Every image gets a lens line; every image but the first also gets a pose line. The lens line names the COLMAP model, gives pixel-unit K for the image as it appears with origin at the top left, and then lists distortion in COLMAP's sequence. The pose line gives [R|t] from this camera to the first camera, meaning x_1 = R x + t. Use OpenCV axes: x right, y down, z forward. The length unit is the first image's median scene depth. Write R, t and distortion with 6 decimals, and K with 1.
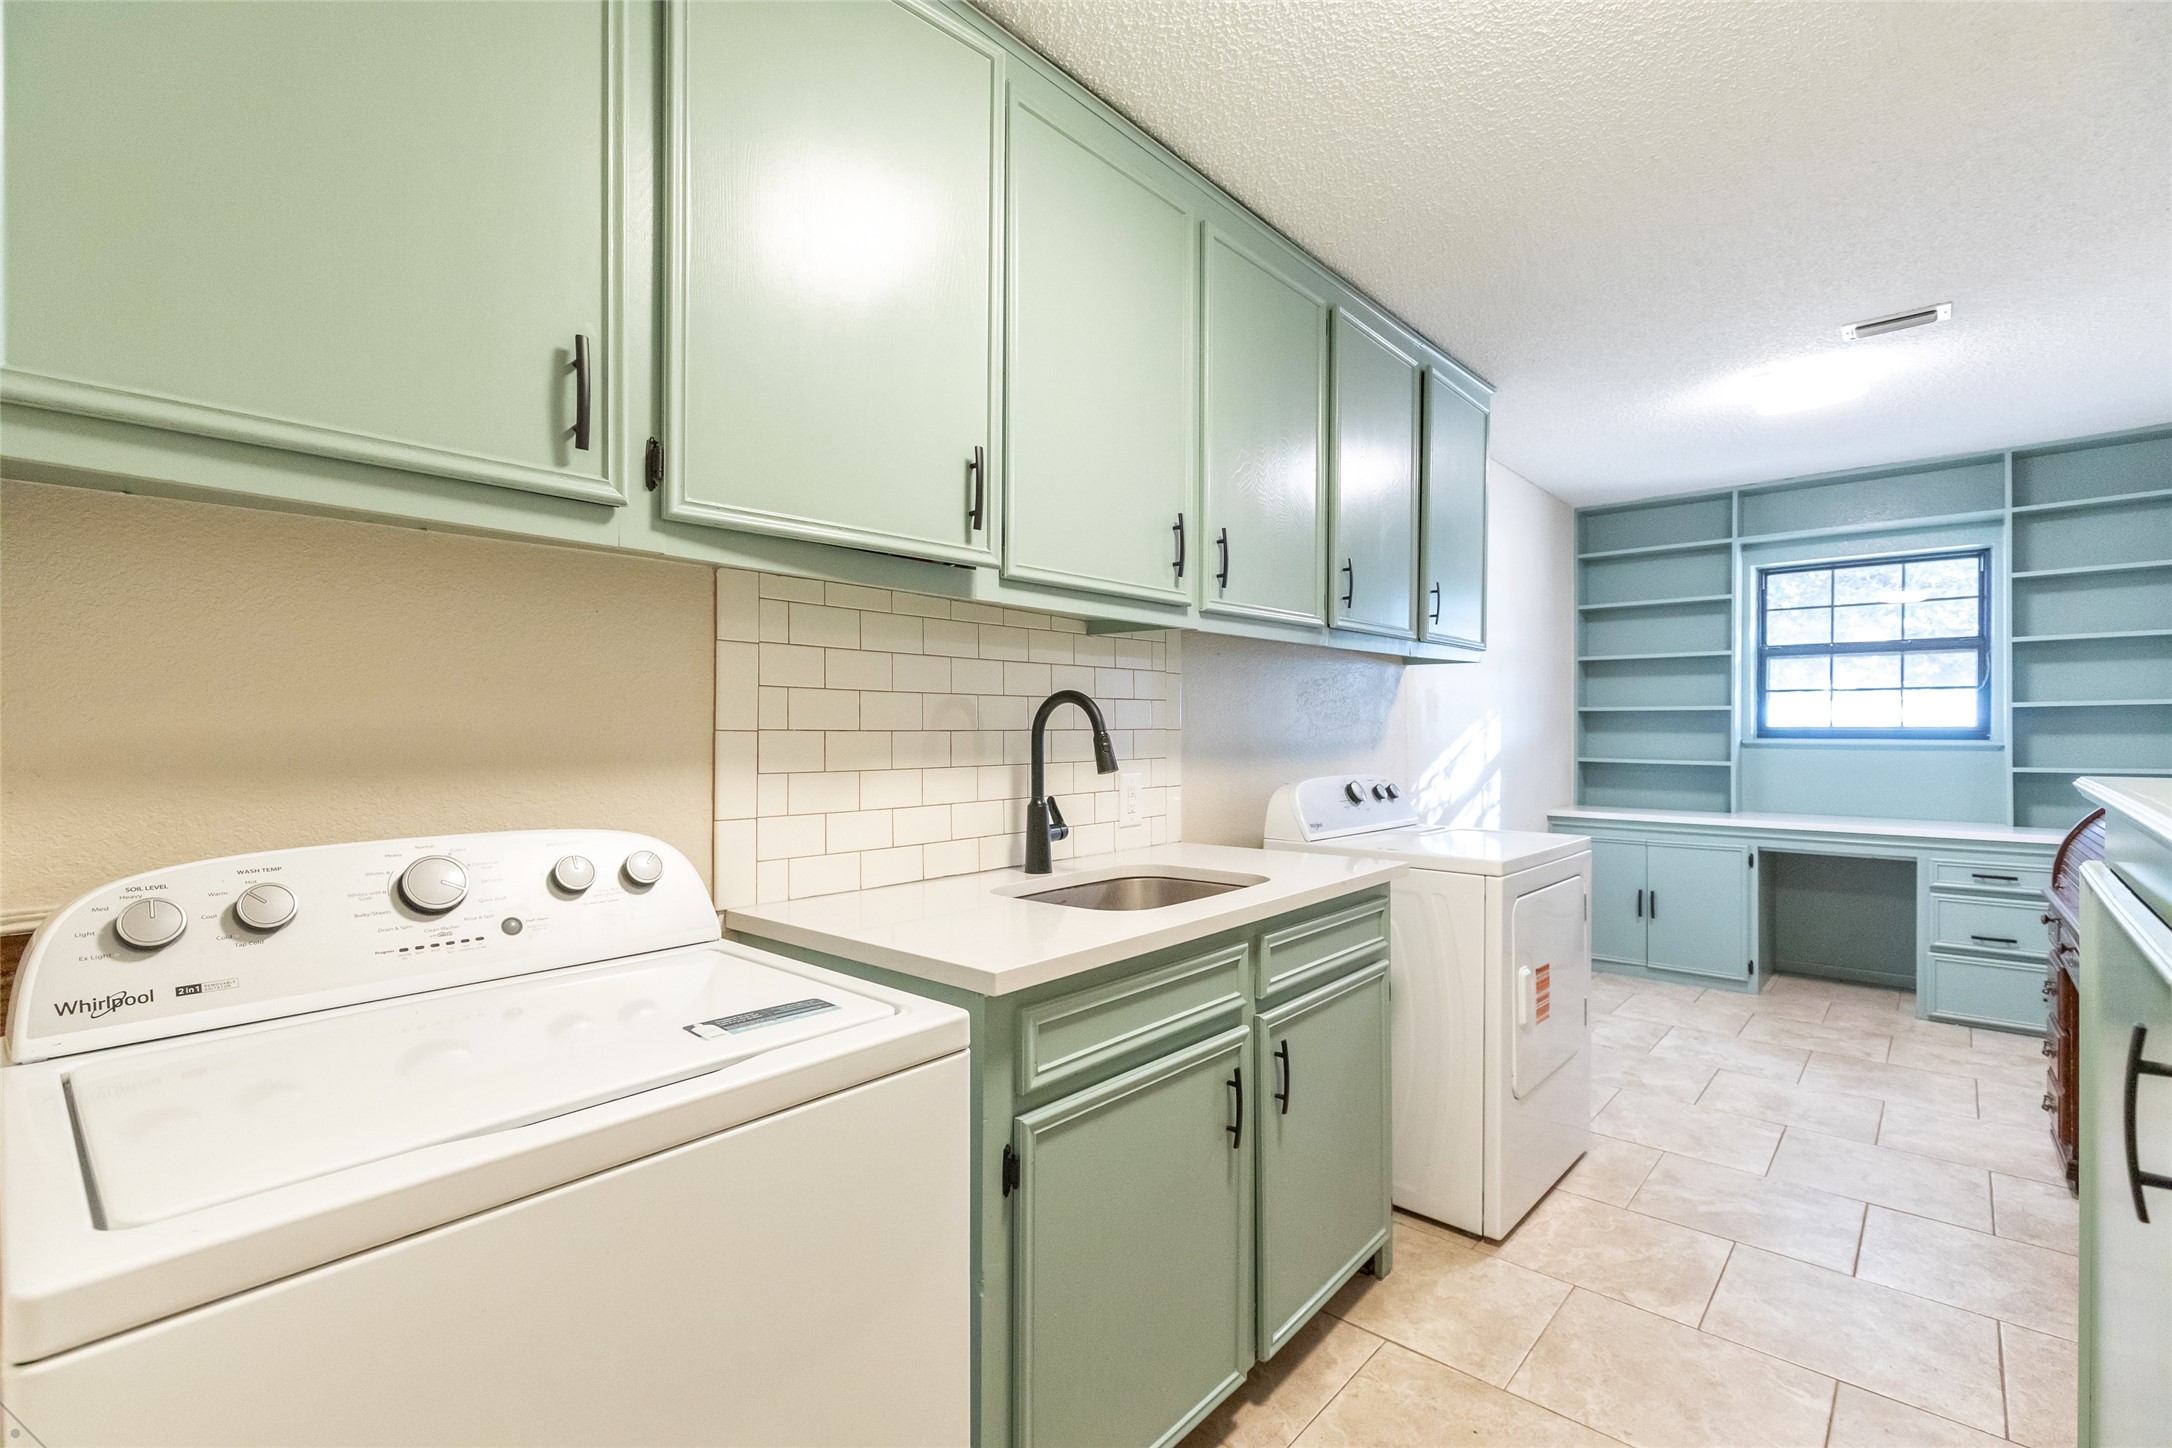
lens RADIAL K [[986.2, 0, 1092.6], [0, 986.2, 723.1], [0, 0, 1]] dist [0.002808, 0.000965]
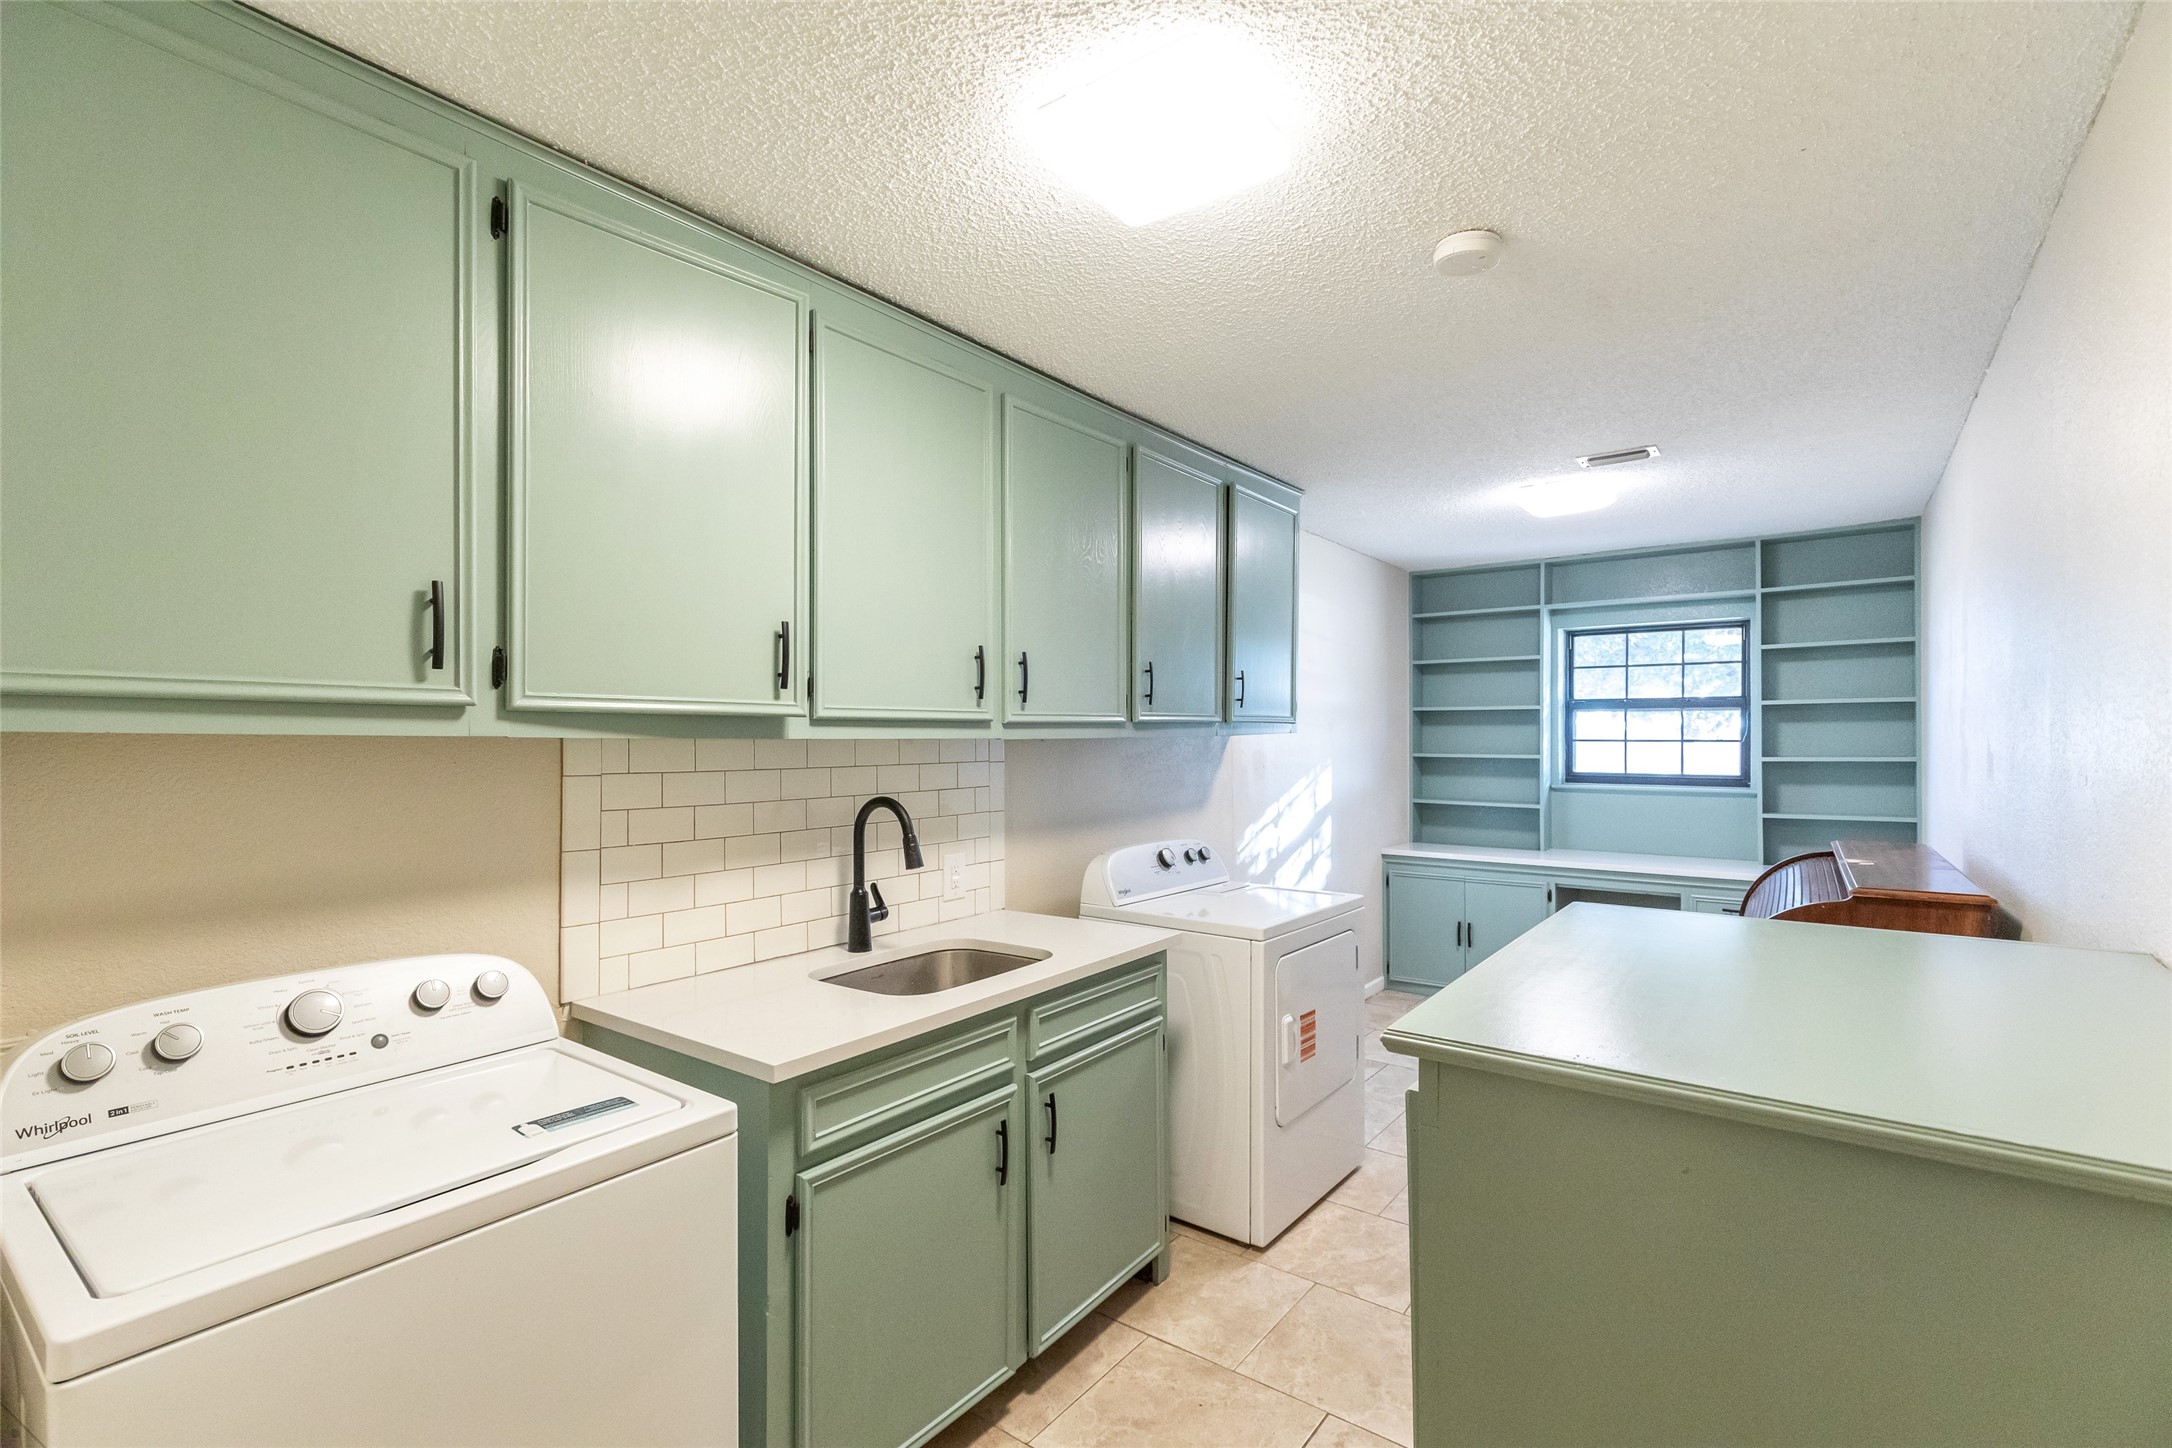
lens RADIAL K [[986.2, 0, 1084.7], [0, 986.2, 739.4], [0, 0, 1]] dist [0.002808, 0.000965]
pose [[0.996453, 0.000527, 0.084153, 0.122462], [-0.000666, 0.999998, 0.001625, -0.109447], [-0.084152, -0.001676, 0.996452, -0.200947]]
